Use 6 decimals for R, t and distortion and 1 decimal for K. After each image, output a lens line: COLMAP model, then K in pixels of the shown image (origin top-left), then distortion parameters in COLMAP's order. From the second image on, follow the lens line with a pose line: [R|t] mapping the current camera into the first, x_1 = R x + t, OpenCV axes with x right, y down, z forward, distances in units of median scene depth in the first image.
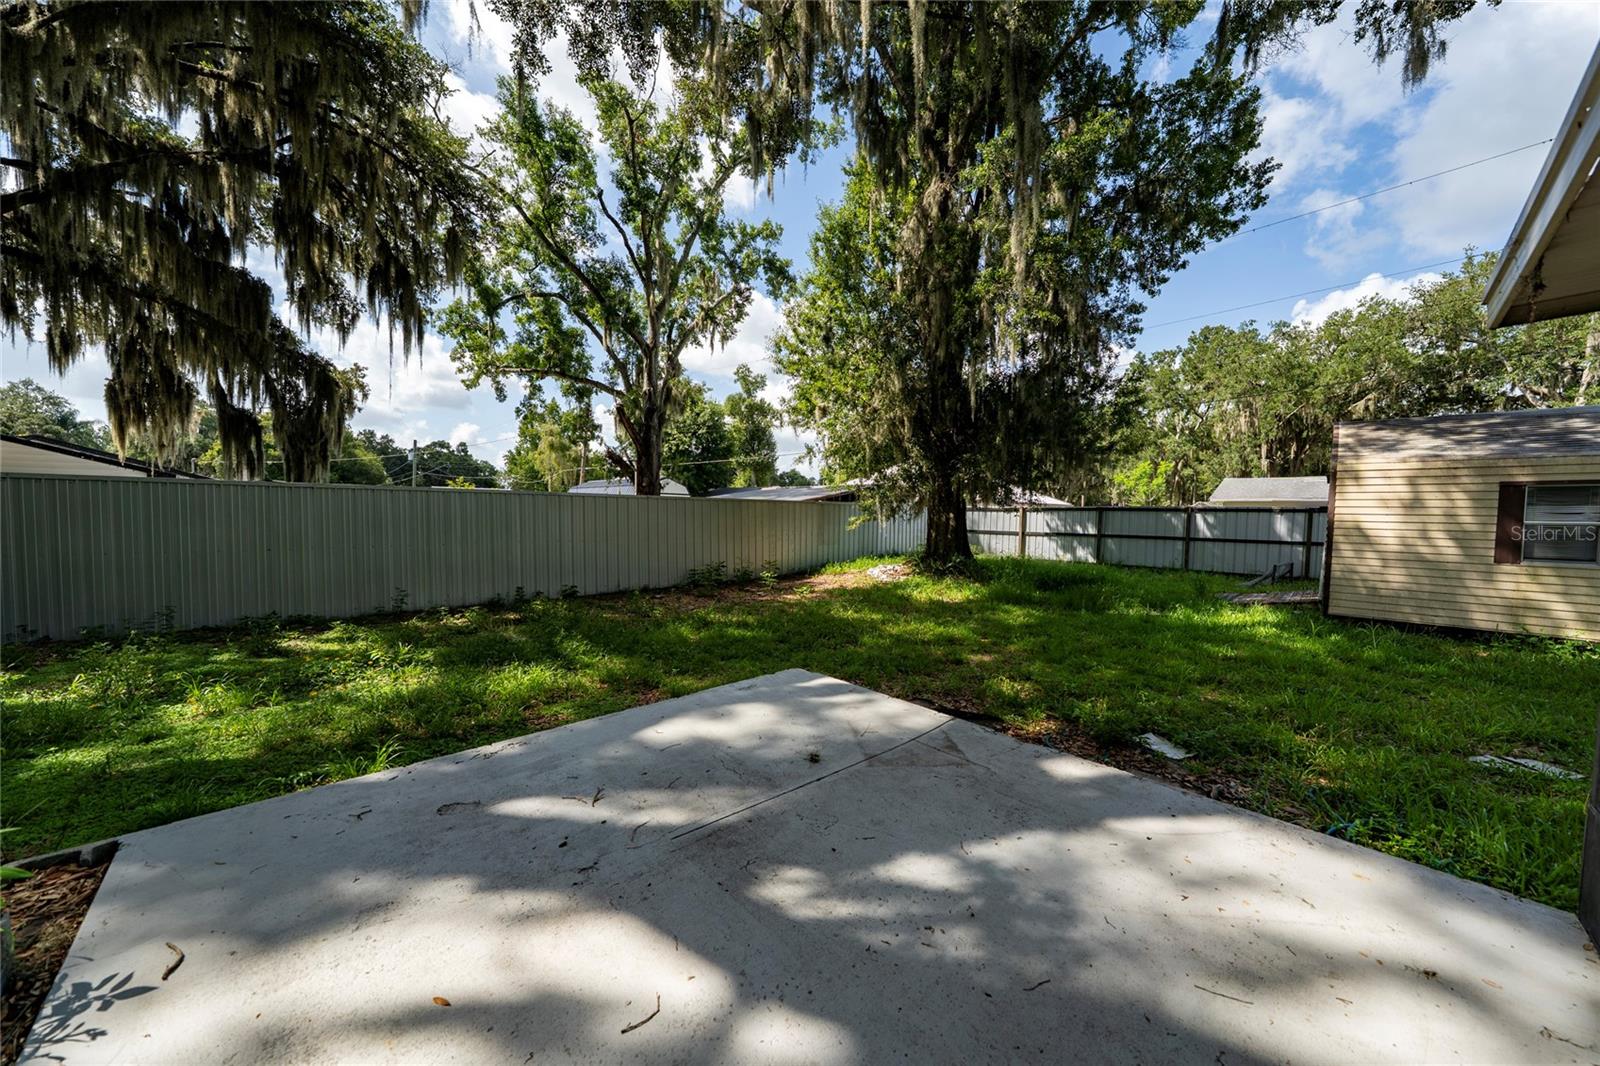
lens RADIAL K [[542.3, 0, 799.1], [0, 542.3, 536.9], [0, 0, 1]] dist [-0.007414, 0.001765]
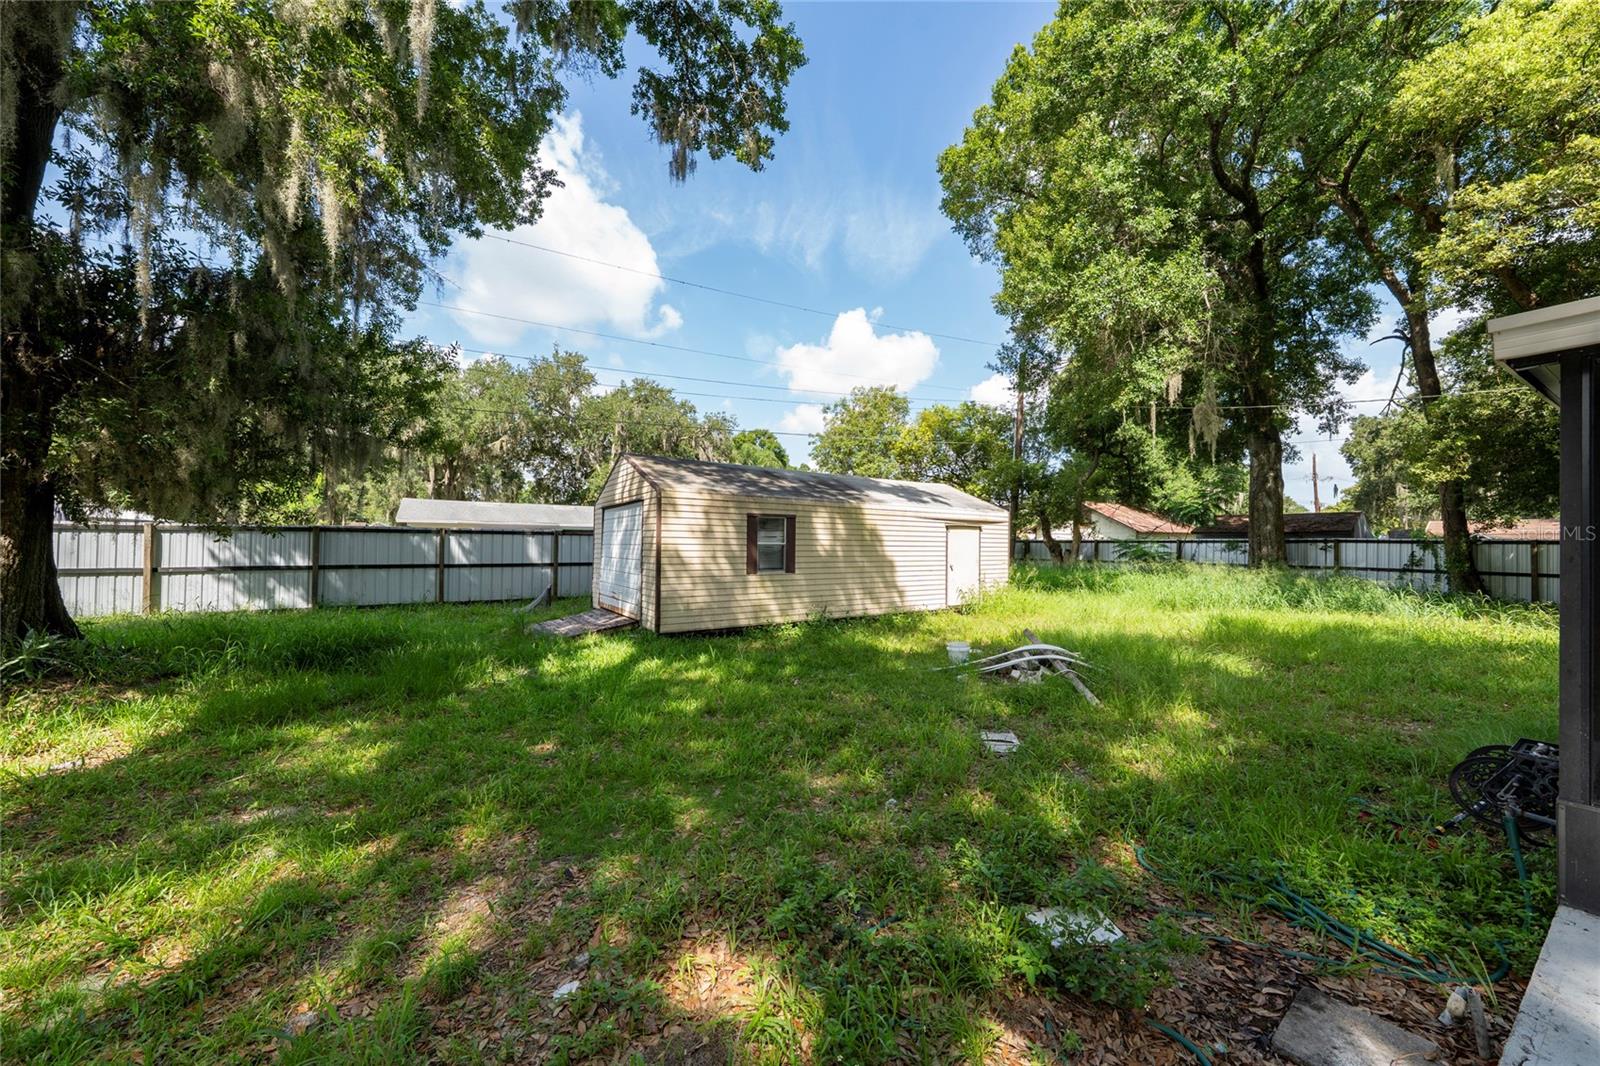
lens RADIAL K [[542.3, 0, 799.1], [0, 542.3, 536.9], [0, 0, 1]] dist [-0.007414, 0.001765]
pose [[0.206074, -0.002979, 0.978532, 0.006920], [0.040718, 0.999155, -0.005533, -0.016101], [-0.977689, 0.040984, 0.206021, 0.311253]]
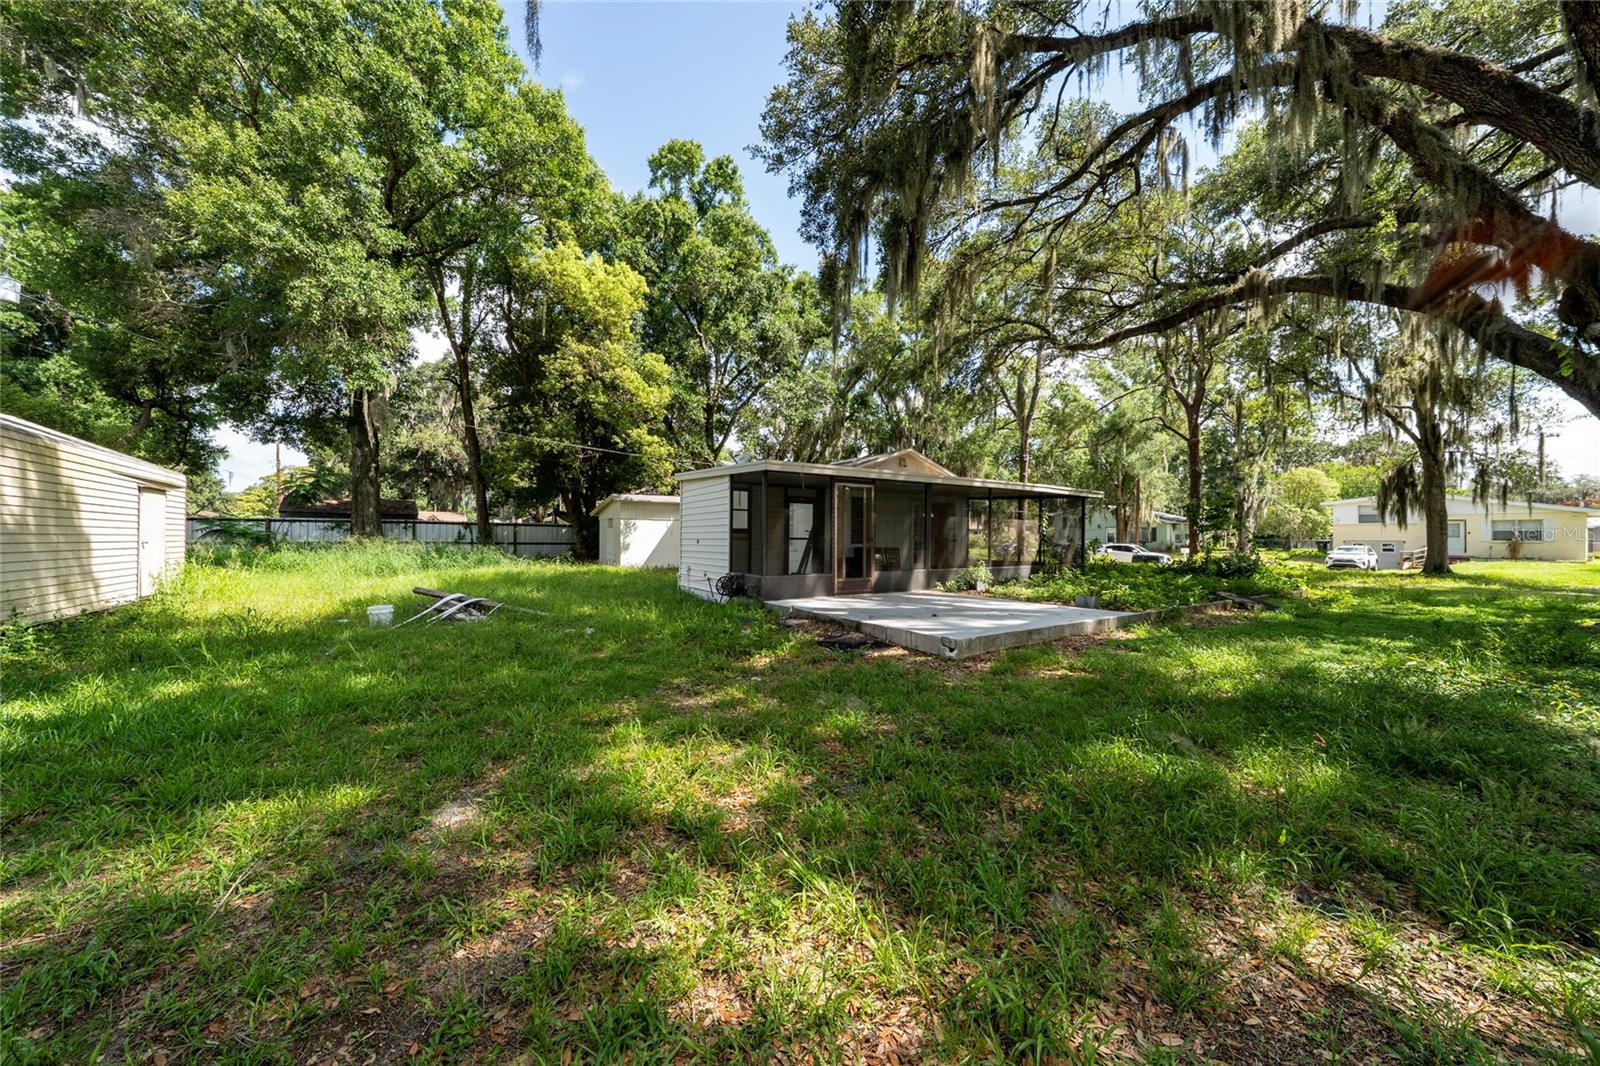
lens RADIAL K [[549.9, 0, 801.3], [0, 549.9, 538.0], [0, 0, 1]] dist [-0.007796, 0.000379]
pose [[-0.984406, -0.021156, 0.174633, 0.040258], [-0.012823, 0.998731, 0.048712, -0.010259], [-0.175442, 0.045713, -0.983428, 0.764658]]
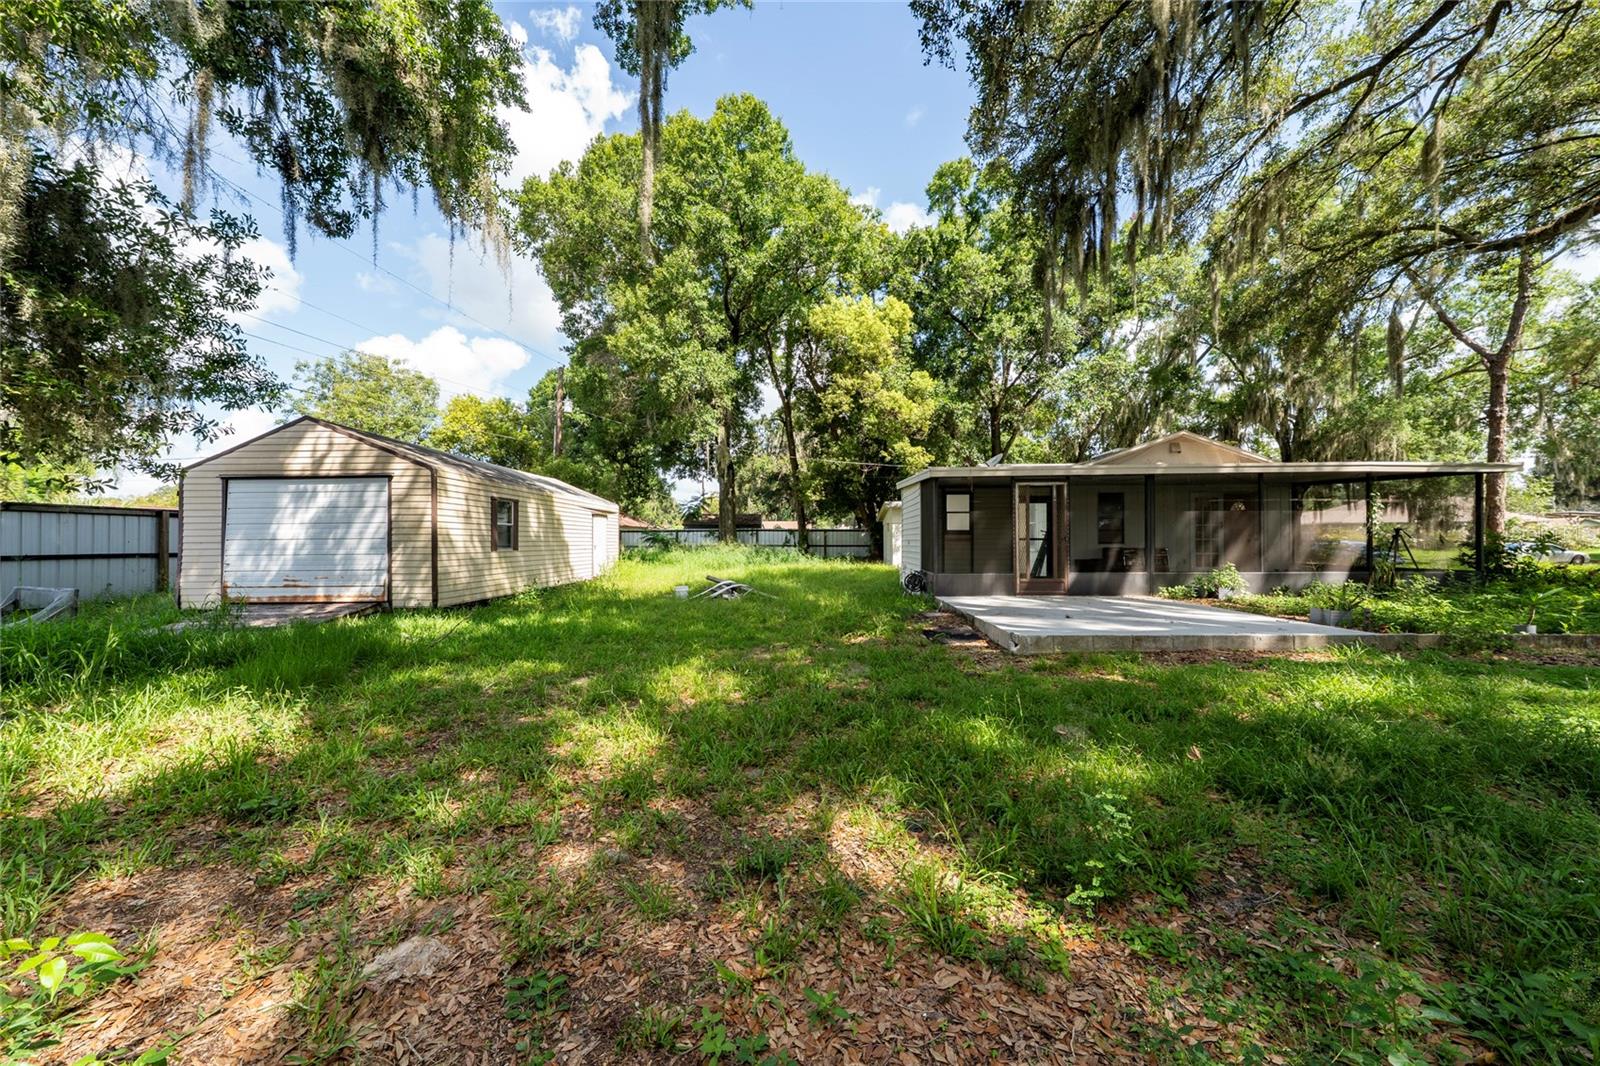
lens RADIAL K [[542.3, 0, 799.1], [0, 542.3, 536.9], [0, 0, 1]] dist [-0.007414, 0.001765]
pose [[-0.702456, -0.006220, 0.711700, -0.181055], [0.028190, 0.998934, 0.036554, -0.010955], [-0.711169, 0.045740, -0.701532, 0.749944]]
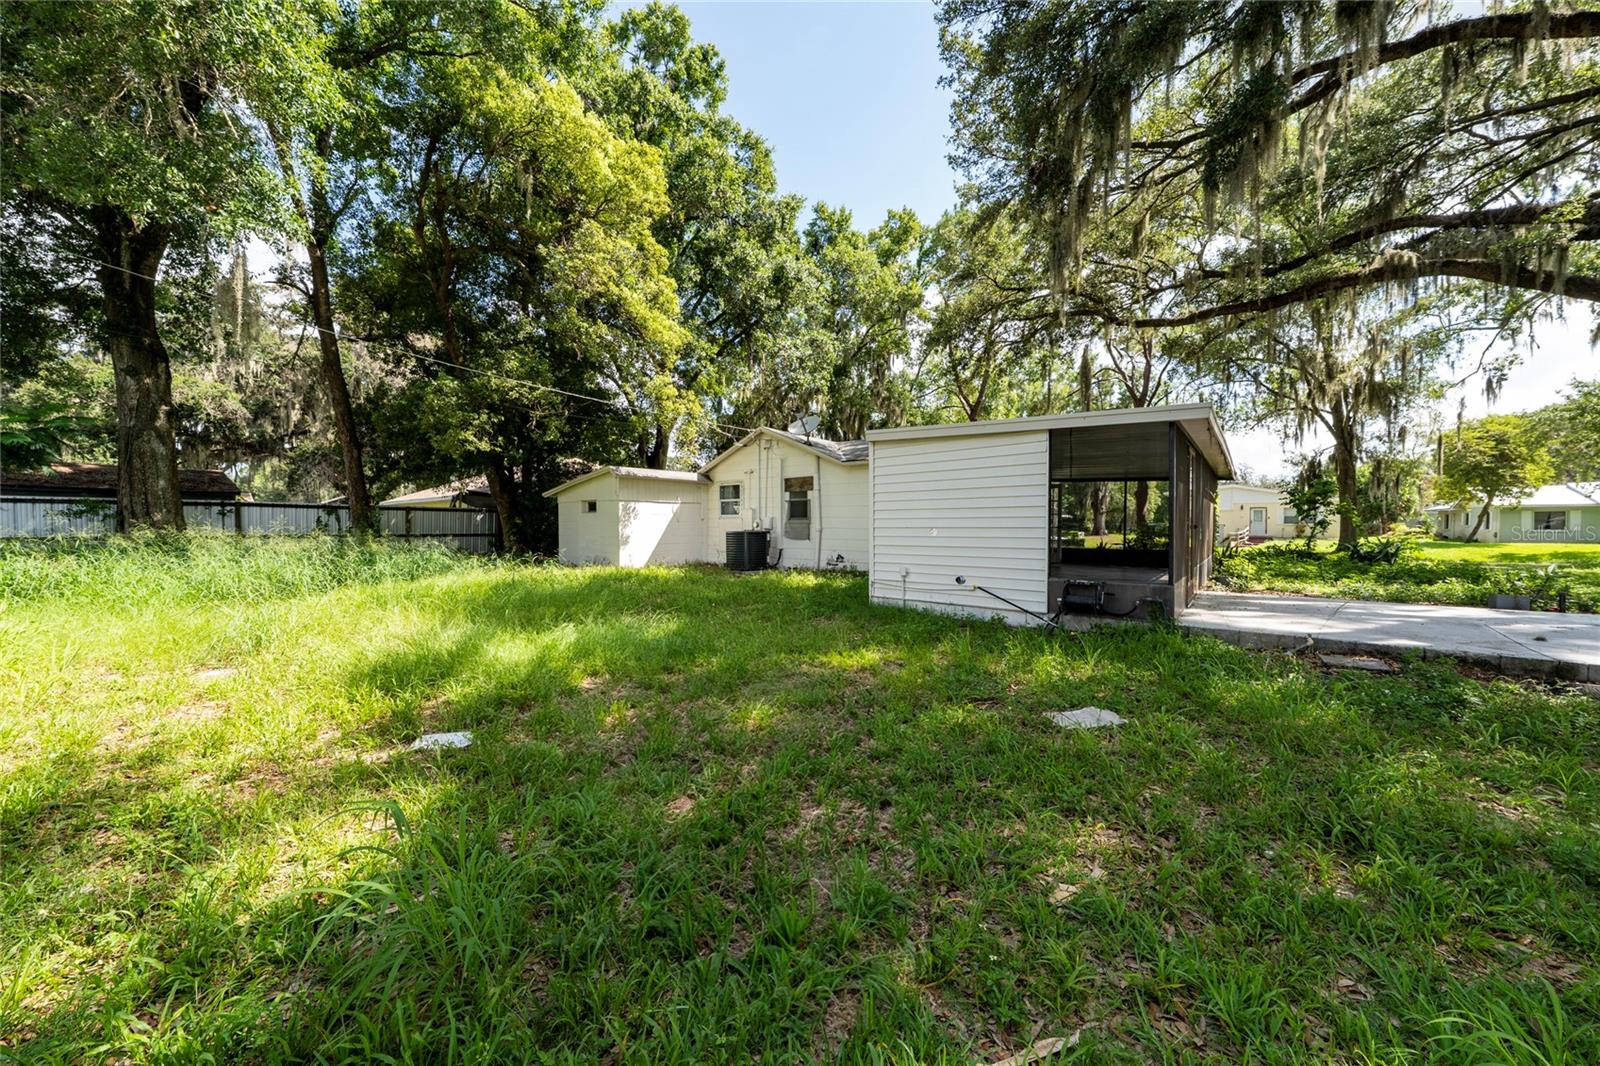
lens RADIAL K [[542.3, 0, 799.1], [0, 542.3, 536.9], [0, 0, 1]] dist [-0.007414, 0.001765]
pose [[-0.991507, -0.011430, -0.129546, 0.539579], [-0.020115, 0.997622, 0.065930, 0.009450], [0.128485, 0.067976, -0.989379, 0.505205]]
